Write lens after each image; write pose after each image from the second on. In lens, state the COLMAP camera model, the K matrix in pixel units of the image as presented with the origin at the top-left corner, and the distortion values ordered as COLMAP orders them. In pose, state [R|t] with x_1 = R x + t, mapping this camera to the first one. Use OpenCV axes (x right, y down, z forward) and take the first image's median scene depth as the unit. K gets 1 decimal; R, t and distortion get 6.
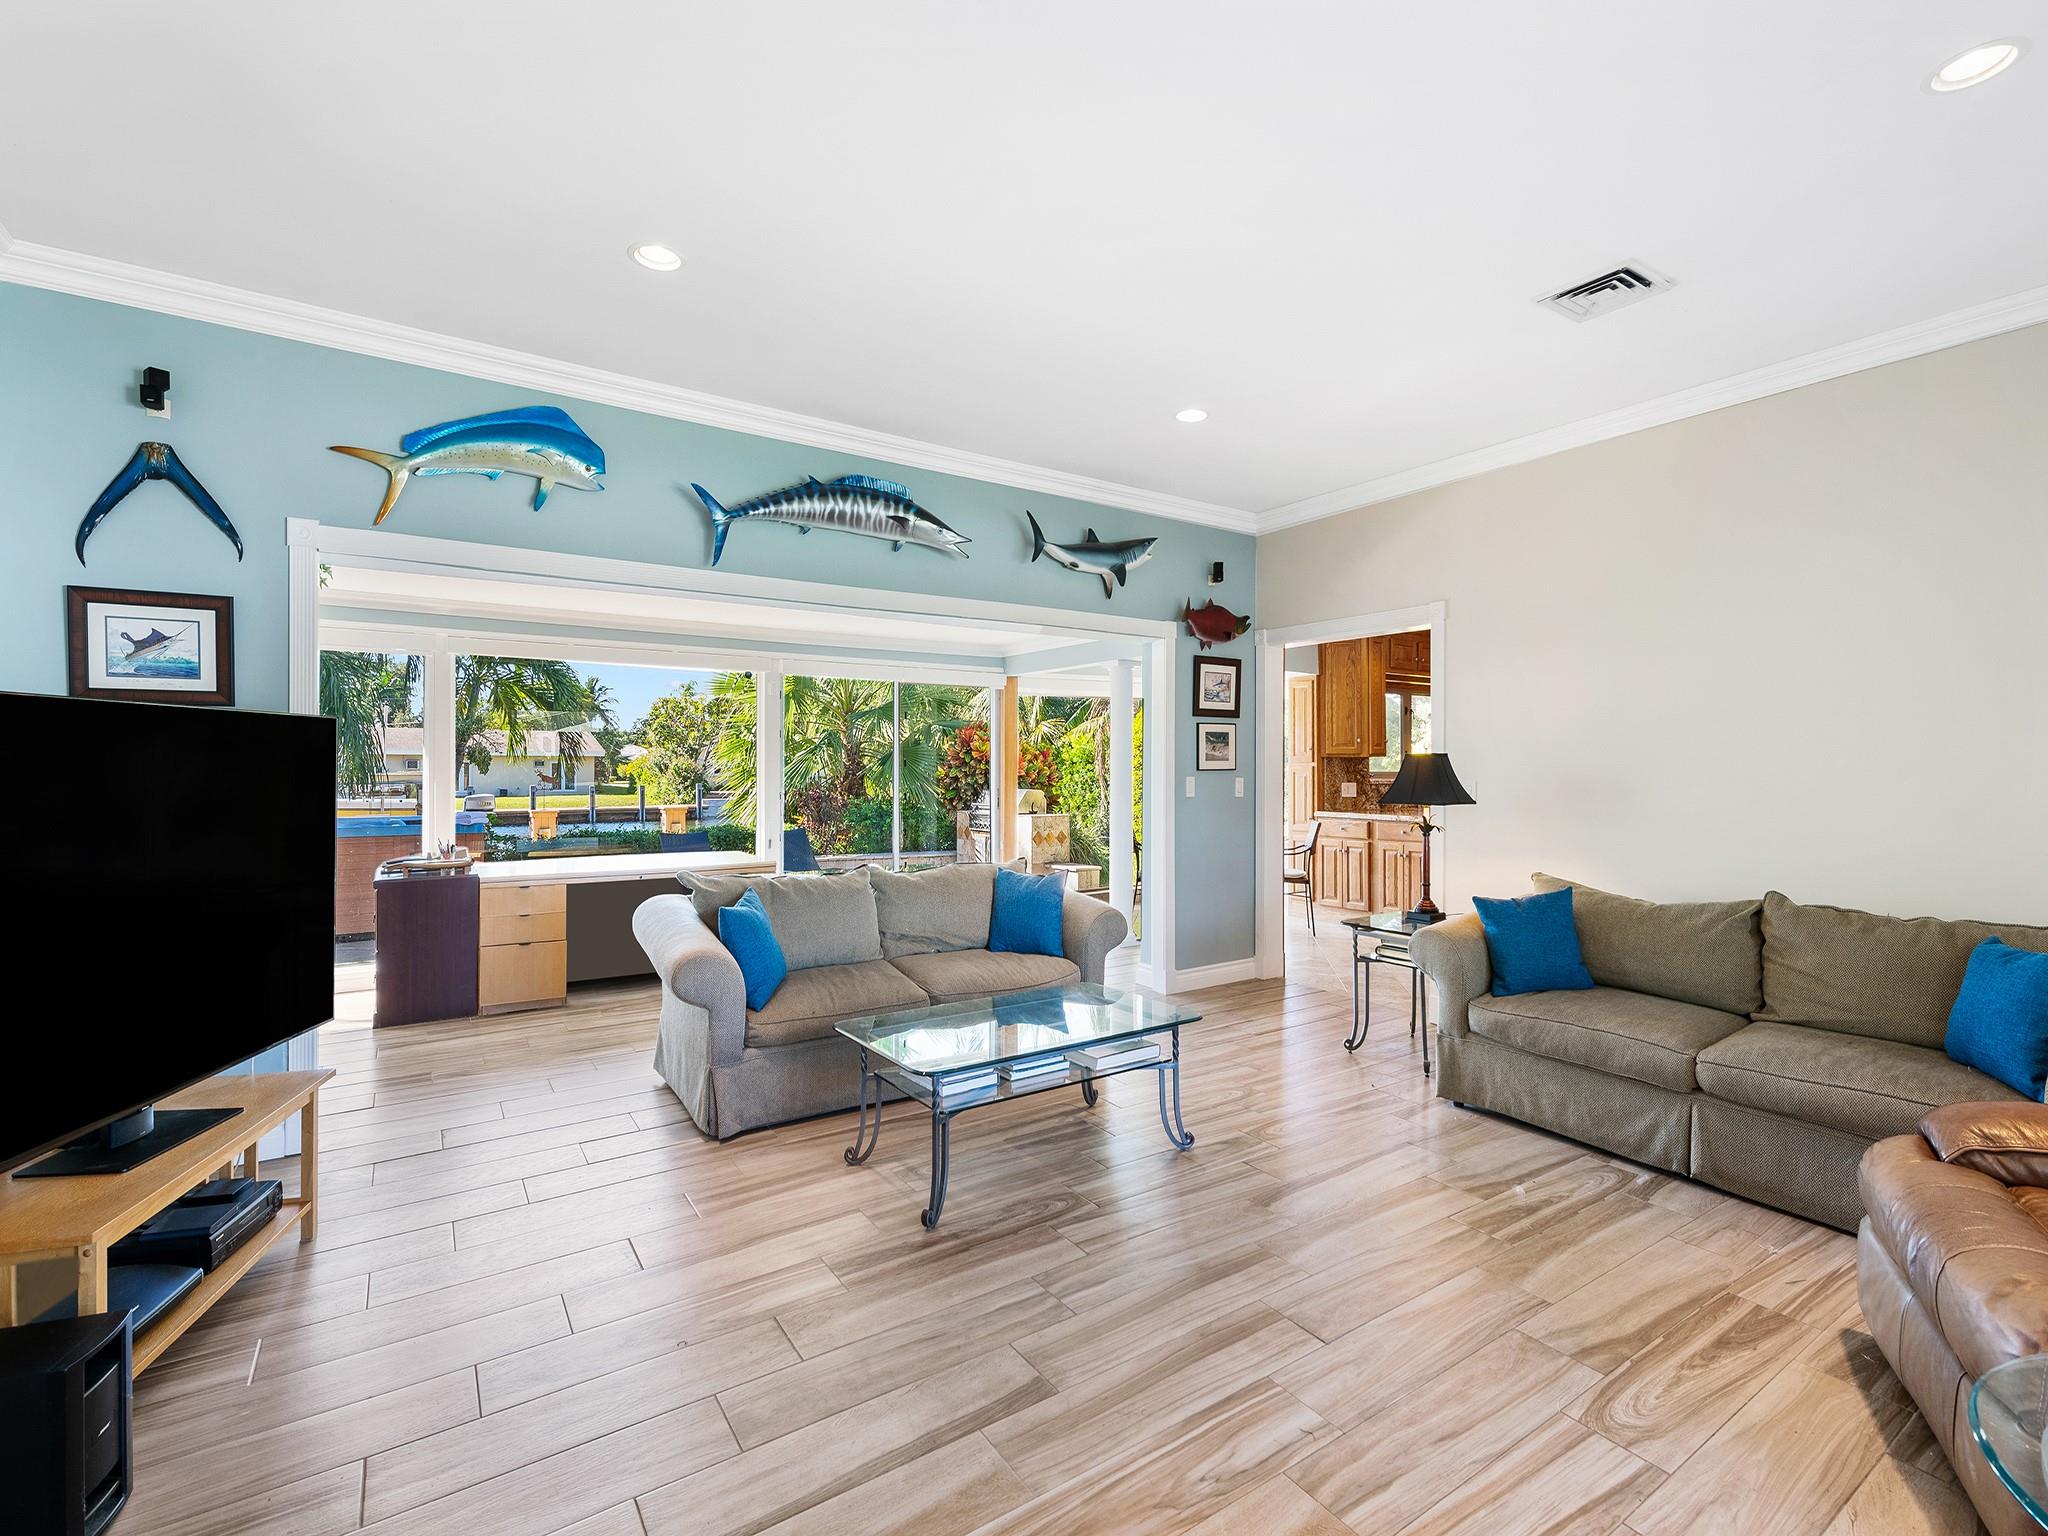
lens RADIAL K [[932.9, 0, 1036.1], [0, 932.9, 768.7], [0, 0, 1]] dist [0.002028, 0.000244]
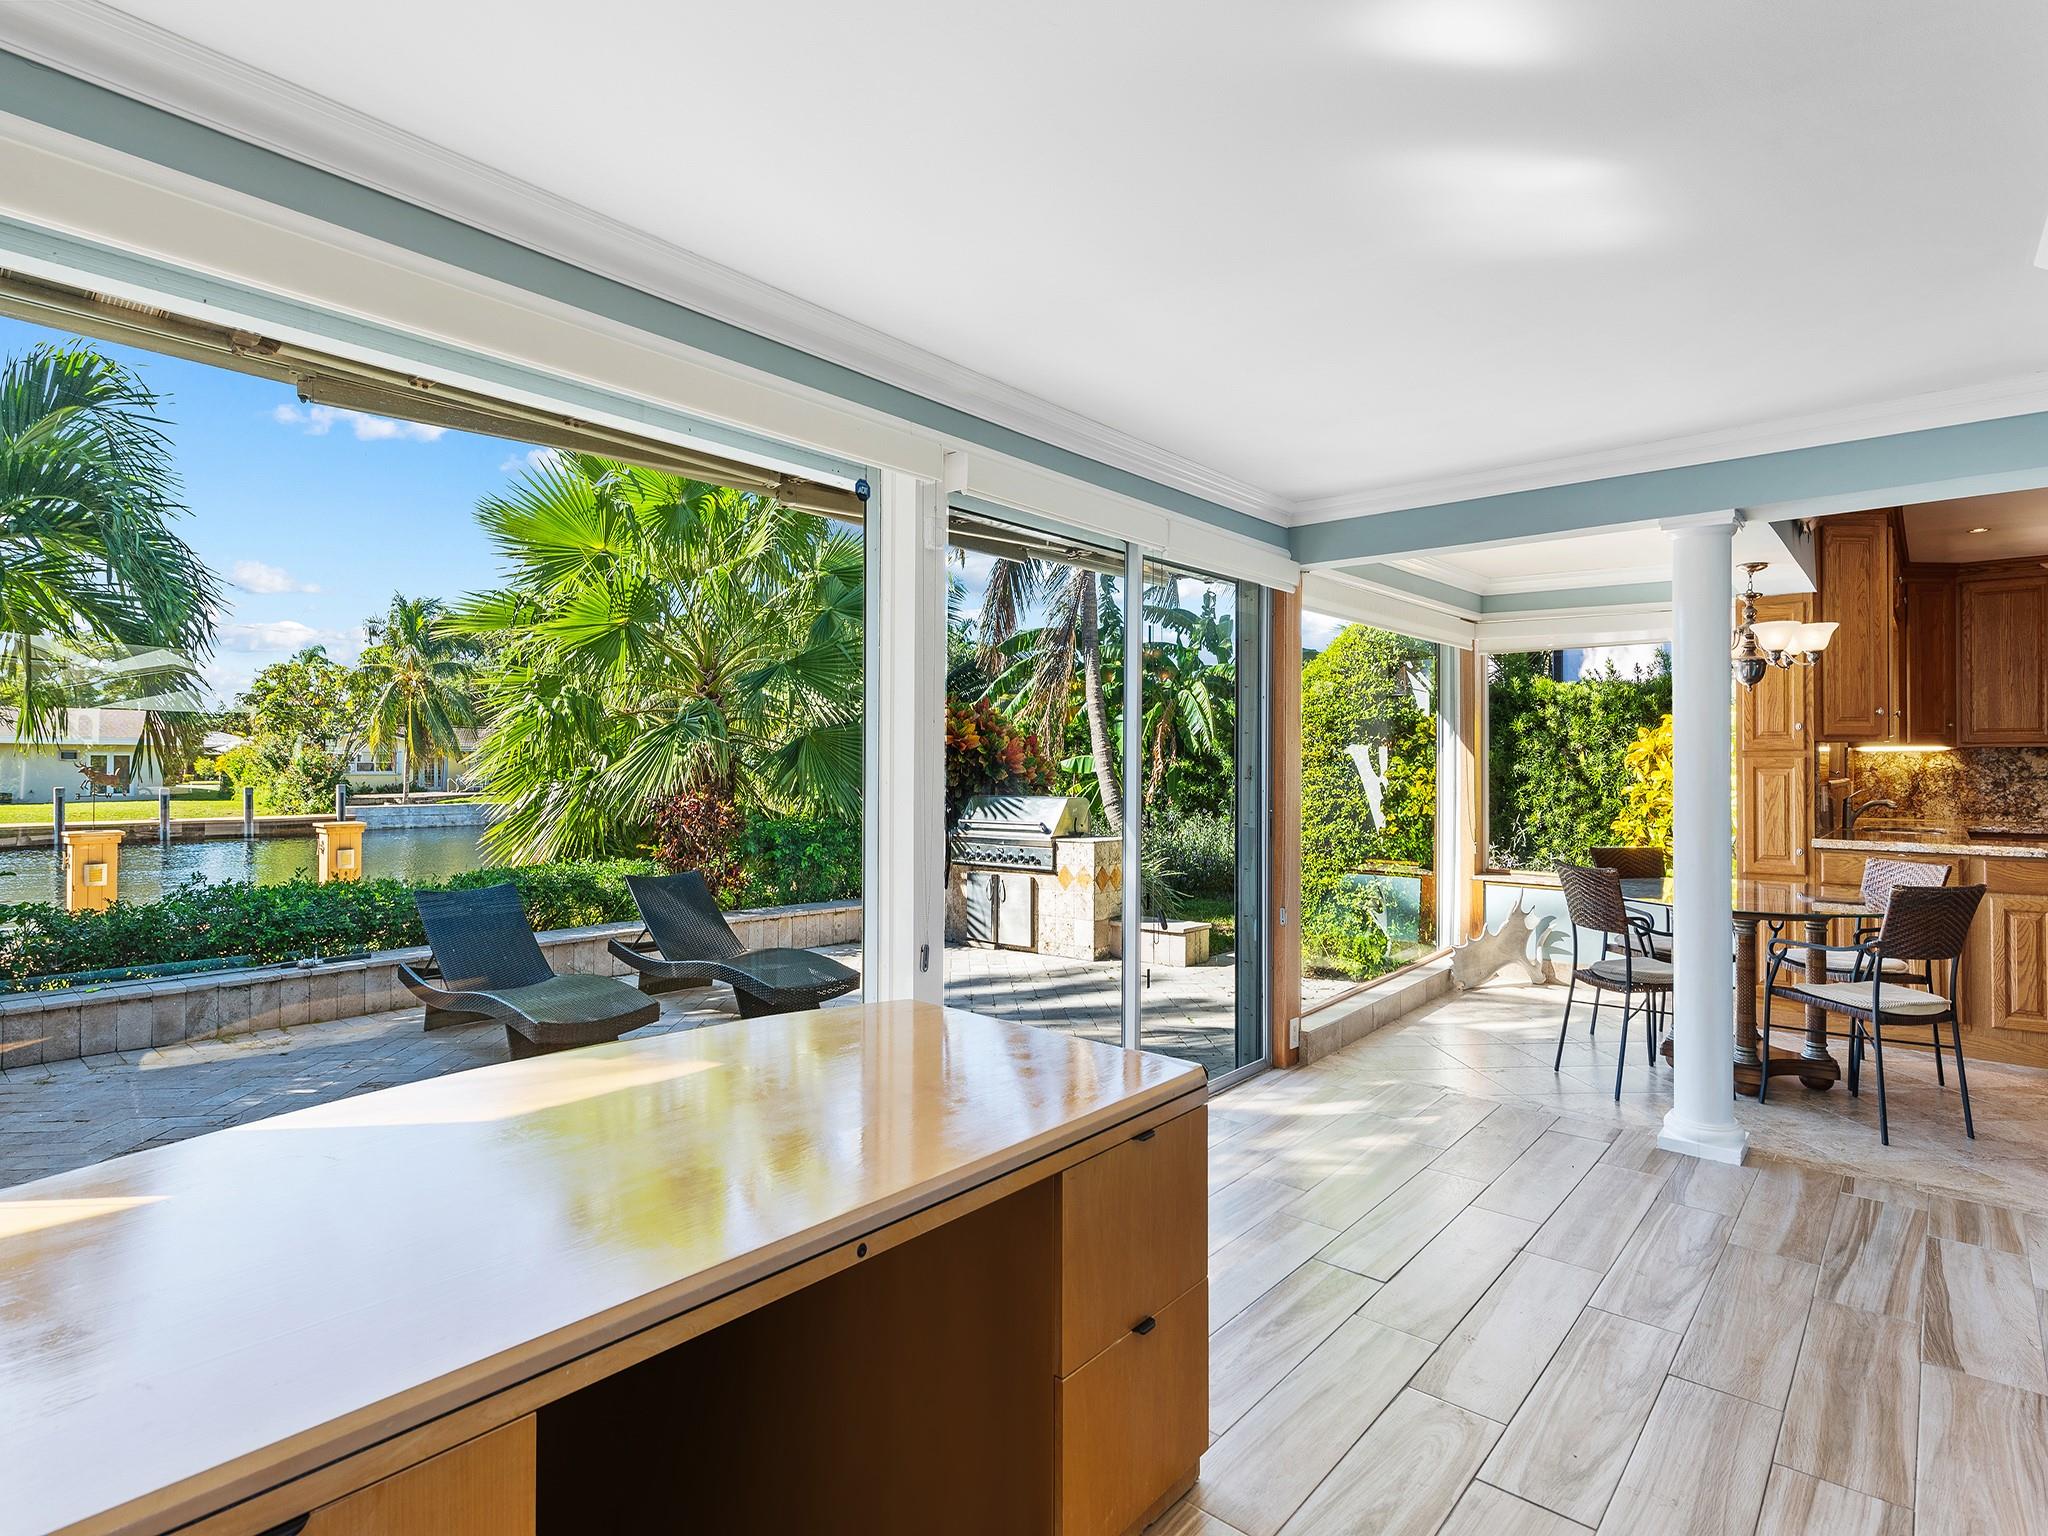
lens RADIAL K [[1038.7, 0, 1032.5], [0, 1038.7, 765.8], [0, 0, 1]] dist [0.000504, 0.000447]
pose [[0.965772, 0.005256, 0.259340, -0.051096], [-0.004653, 0.999985, -0.002937, 0.001018], [-0.259352, 0.001630, 0.965782, 0.086898]]
